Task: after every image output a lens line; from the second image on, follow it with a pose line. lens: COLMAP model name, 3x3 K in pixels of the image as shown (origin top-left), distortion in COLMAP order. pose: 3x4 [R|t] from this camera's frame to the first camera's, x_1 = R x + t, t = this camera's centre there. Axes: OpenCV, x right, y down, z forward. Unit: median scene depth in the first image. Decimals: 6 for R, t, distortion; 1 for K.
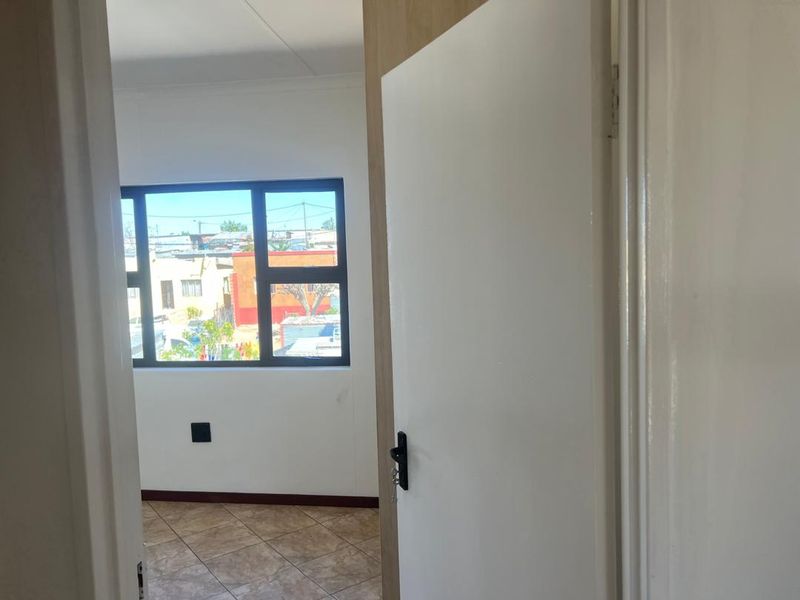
lens RADIAL K [[581.5, 0, 400.5], [0, 581.5, 288.9], [0, 0, 1]] dist [-0.000513, -0.004472]
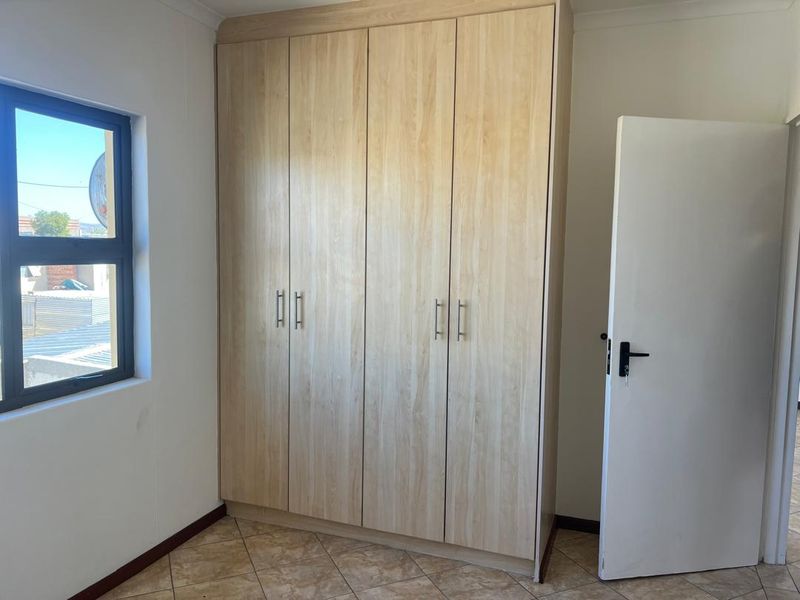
lens RADIAL K [[611.9, 0, 400.2], [0, 611.9, 297.9], [0, 0, 1]] dist [0.006754, -0.000646]
pose [[0.248206, -0.054830, 0.967154, -0.752717], [0.026291, 0.998410, 0.049855, 0.003749], [-0.968350, 0.013053, 0.249253, 0.490935]]
